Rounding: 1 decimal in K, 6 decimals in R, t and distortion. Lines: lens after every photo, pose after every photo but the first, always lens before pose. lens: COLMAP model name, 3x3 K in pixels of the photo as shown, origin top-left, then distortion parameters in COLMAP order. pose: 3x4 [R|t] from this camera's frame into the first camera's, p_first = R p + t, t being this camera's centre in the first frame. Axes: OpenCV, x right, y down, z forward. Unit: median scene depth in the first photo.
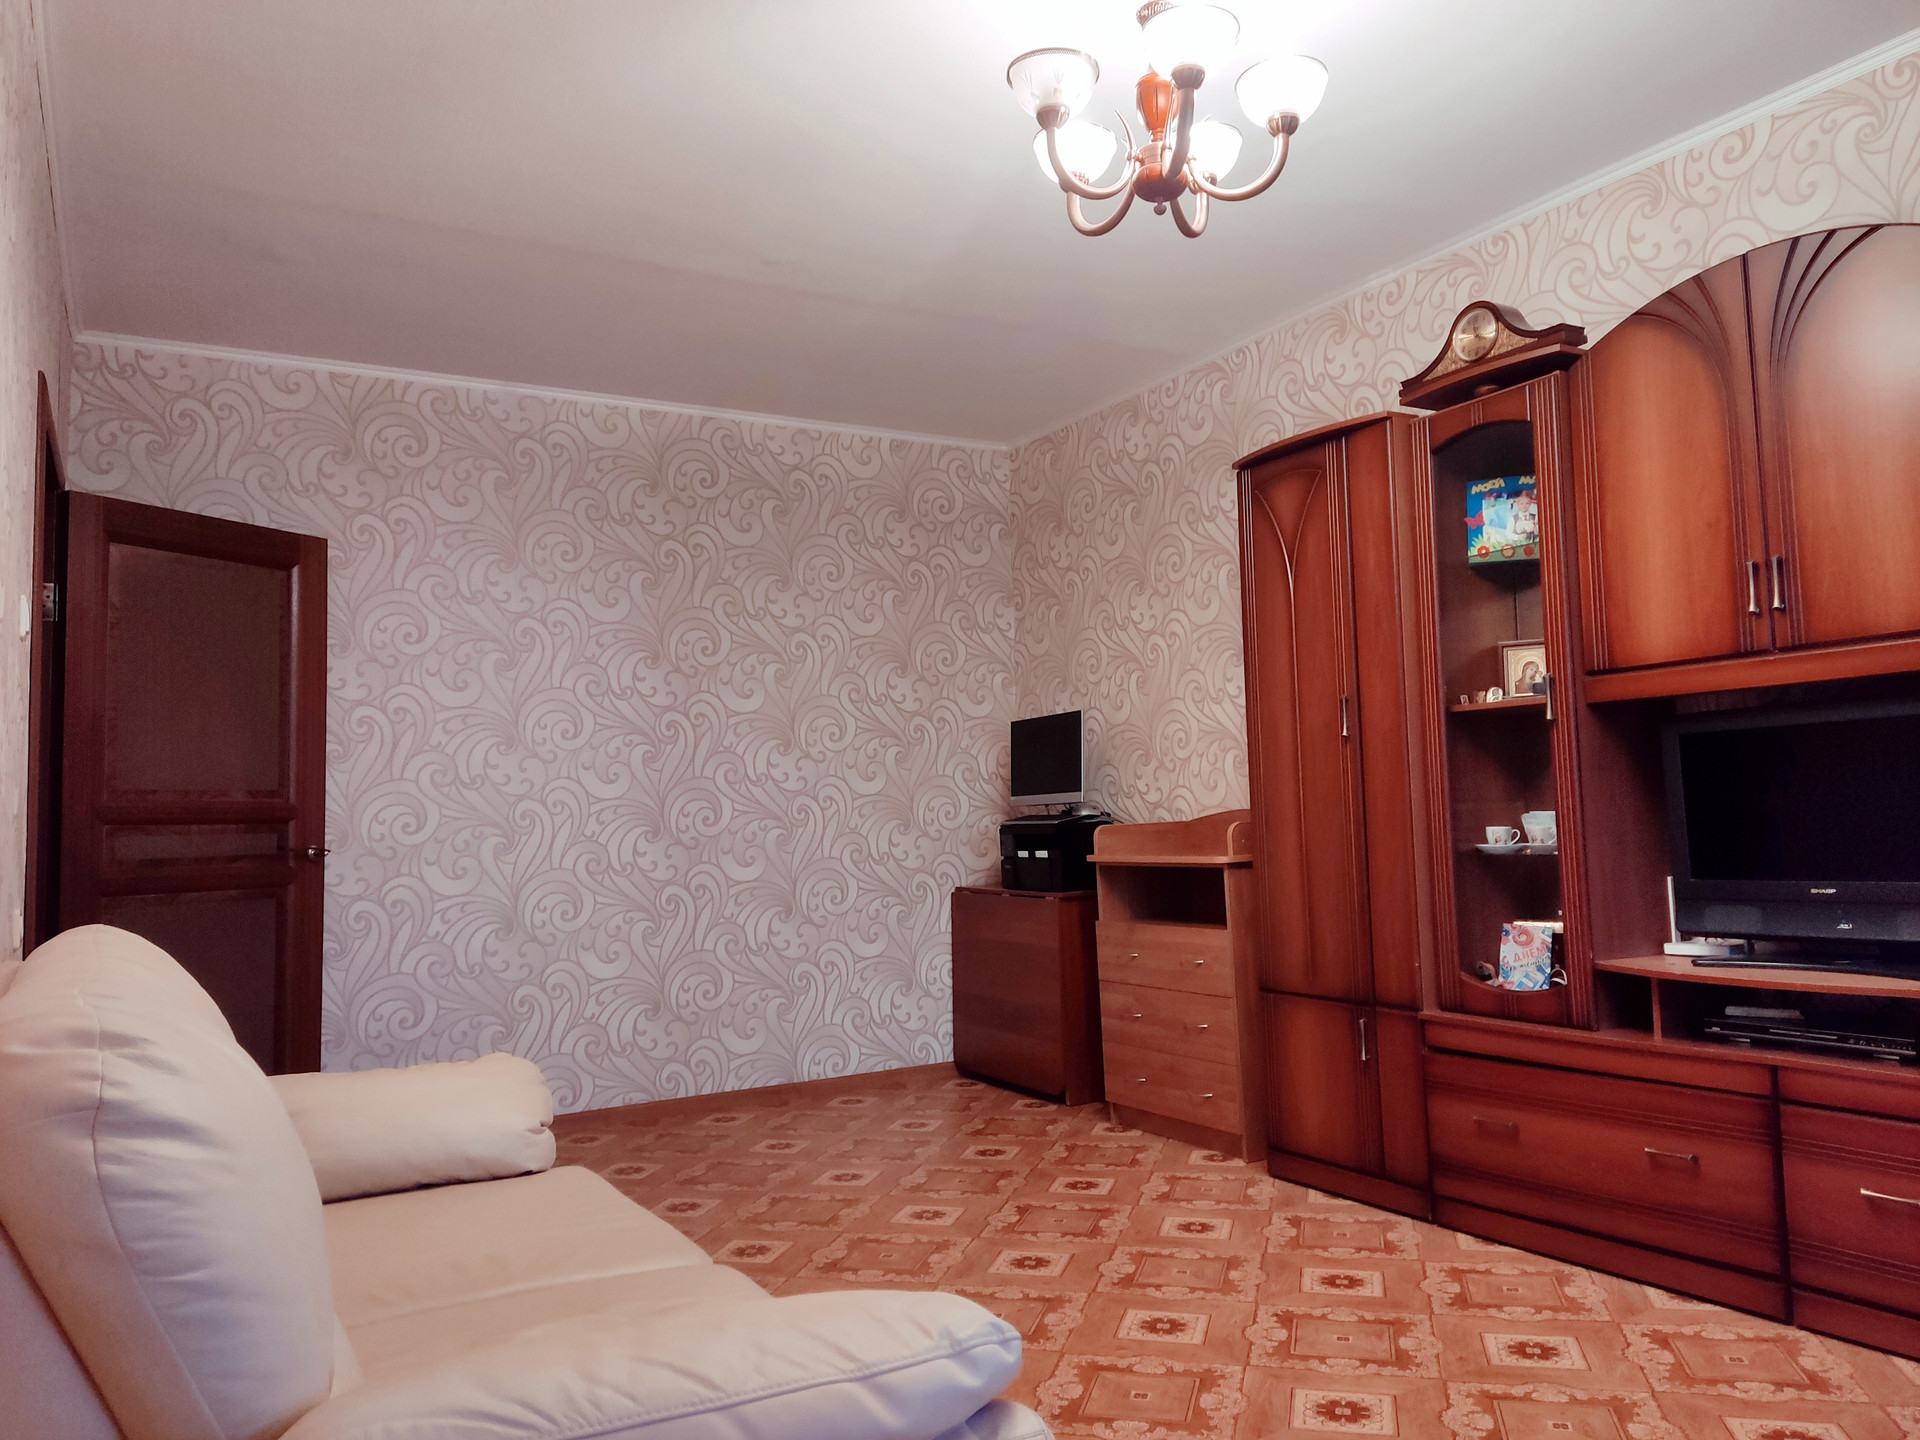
lens RADIAL K [[1407.6, 0, 955.8], [0, 1407.6, 715.6], [0, 0, 1]] dist [0.125888, -0.181517]
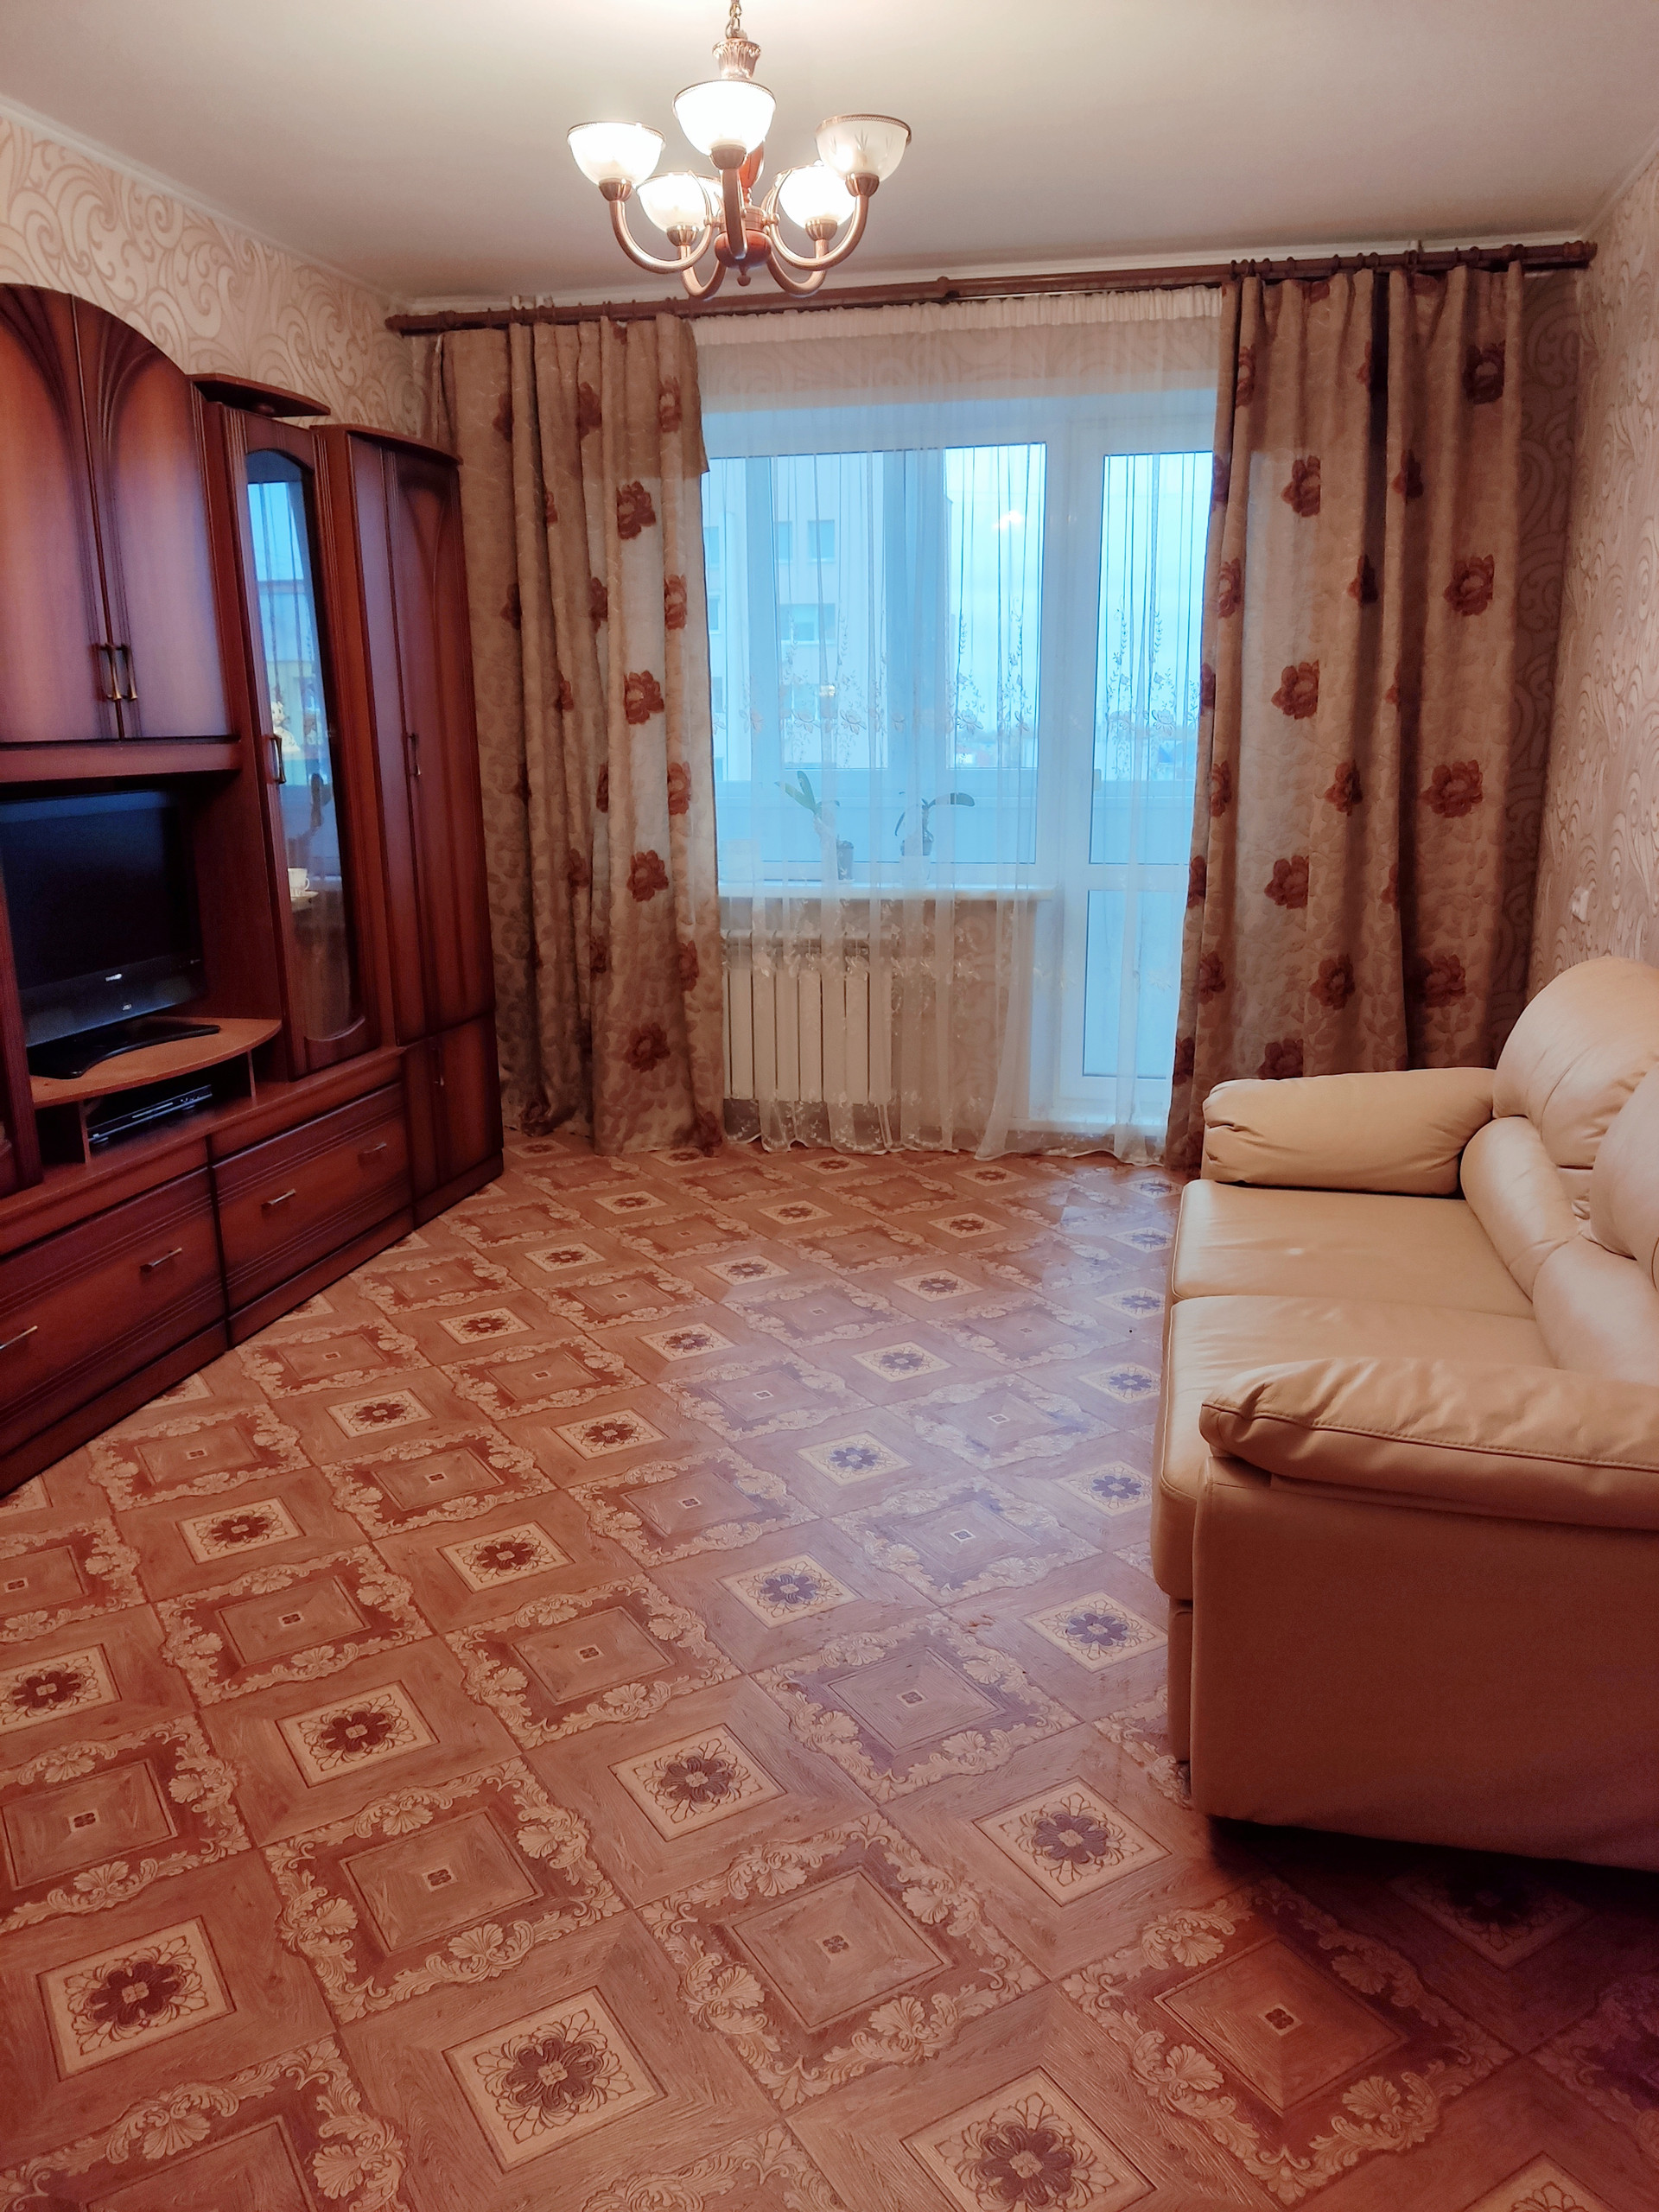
lens RADIAL K [[1621.7, 0, 829.5], [0, 1621.7, 1106.0], [0, 0, 1]] dist [0.125888, -0.181517]
pose [[-0.731026, -0.123775, 0.671029, -0.361153], [-0.022538, 0.987254, 0.157551, 0.007498], [-0.681977, 0.100050, -0.724498, 0.922096]]
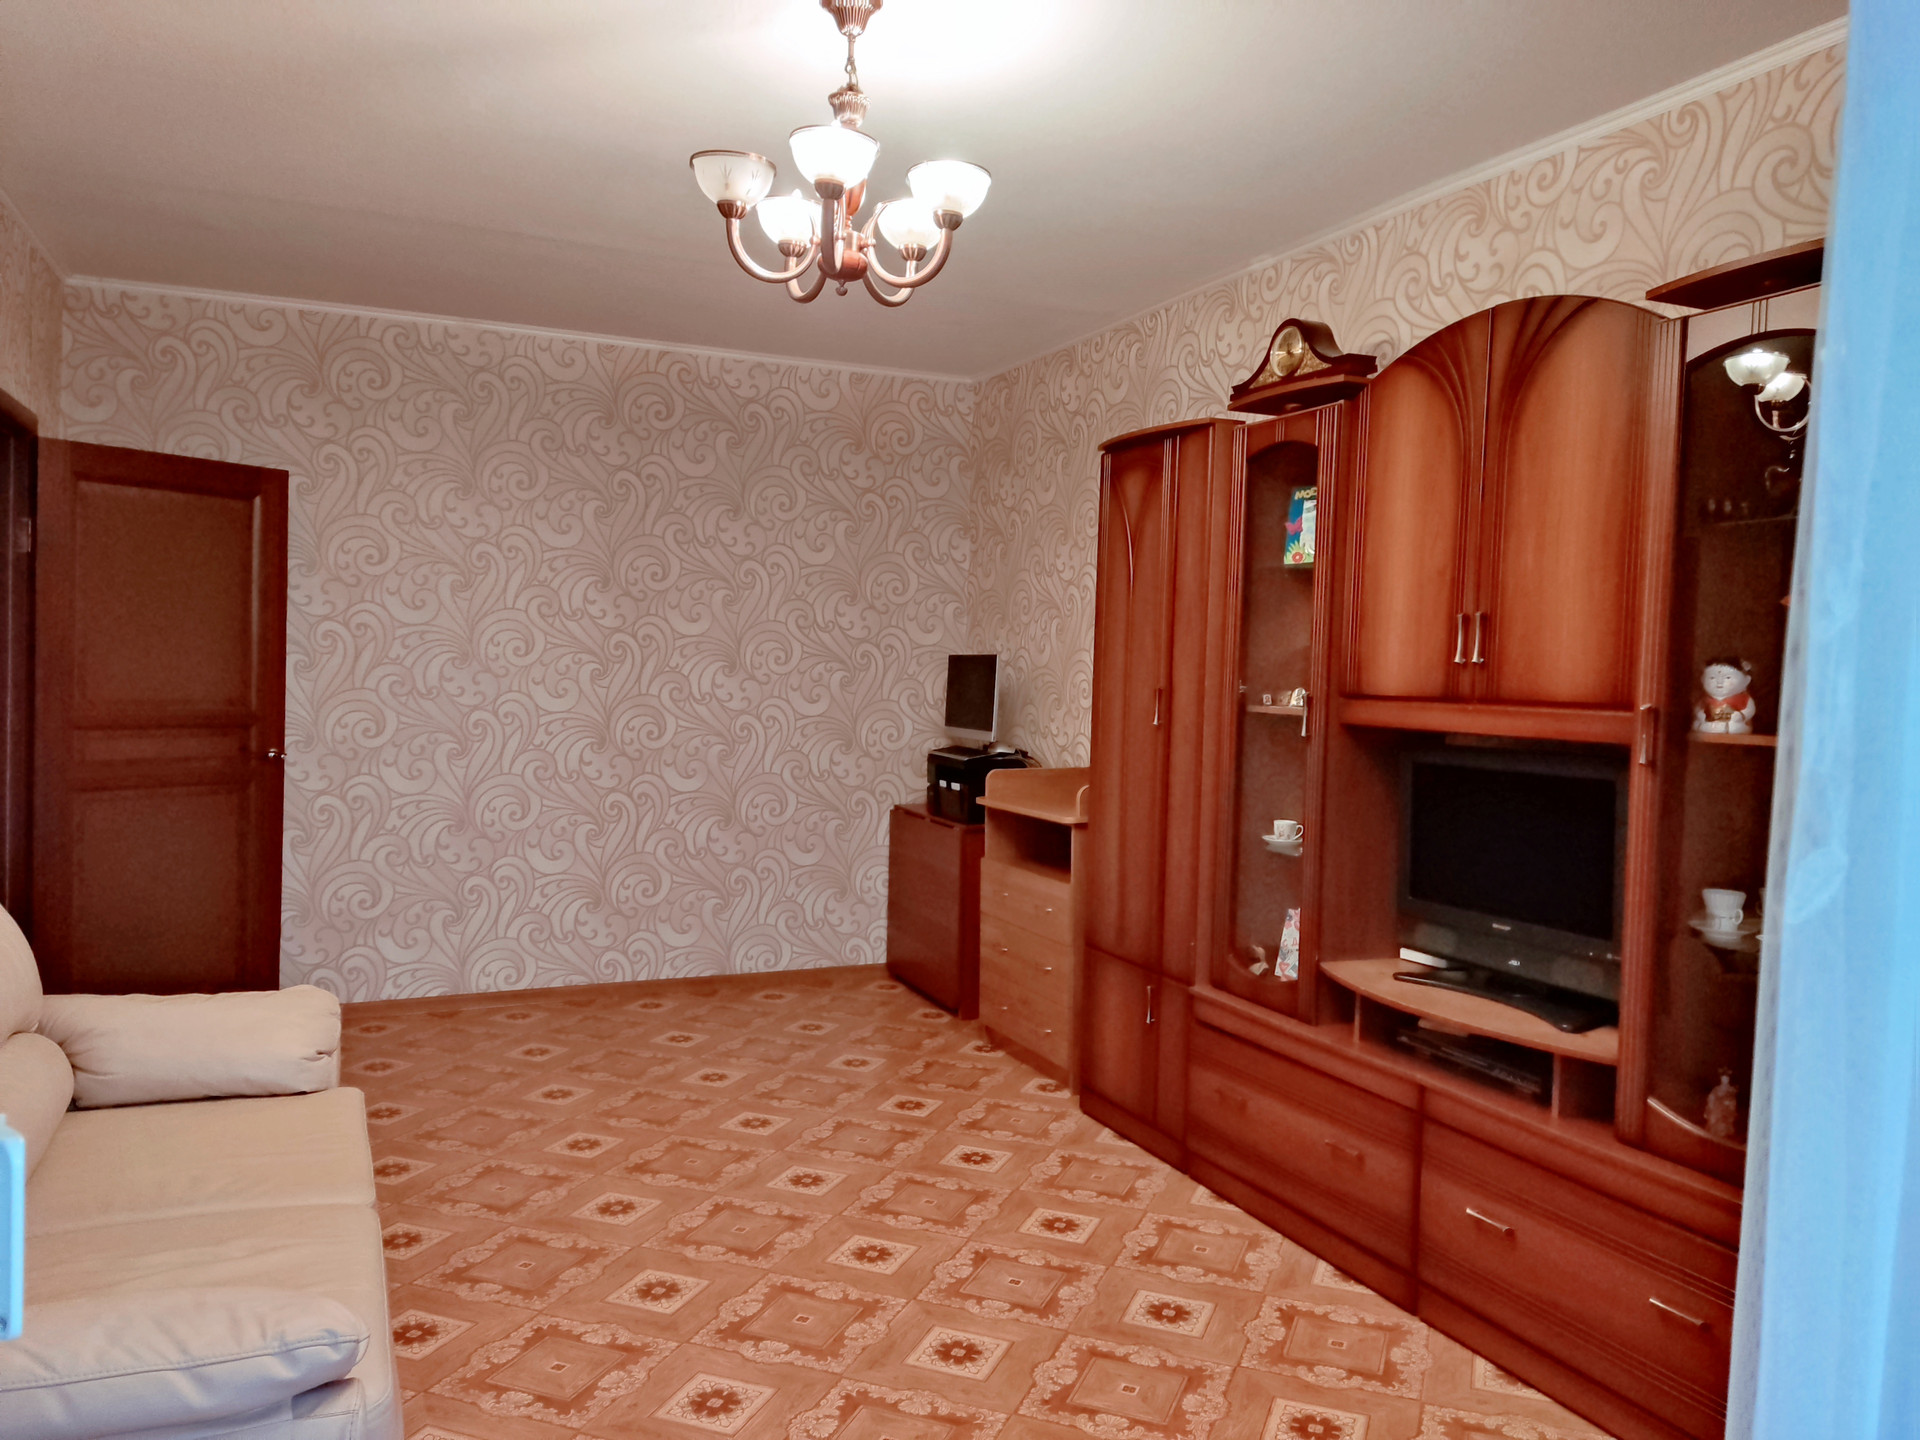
lens RADIAL K [[1407.6, 0, 955.8], [0, 1407.6, 715.6], [0, 0, 1]] dist [0.125888, -0.181517]
pose [[0.992734, 0.060566, -0.103976, 0.182431], [-0.048669, 0.992360, 0.113368, -0.081359], [0.110047, -0.107484, 0.988098, -0.046605]]
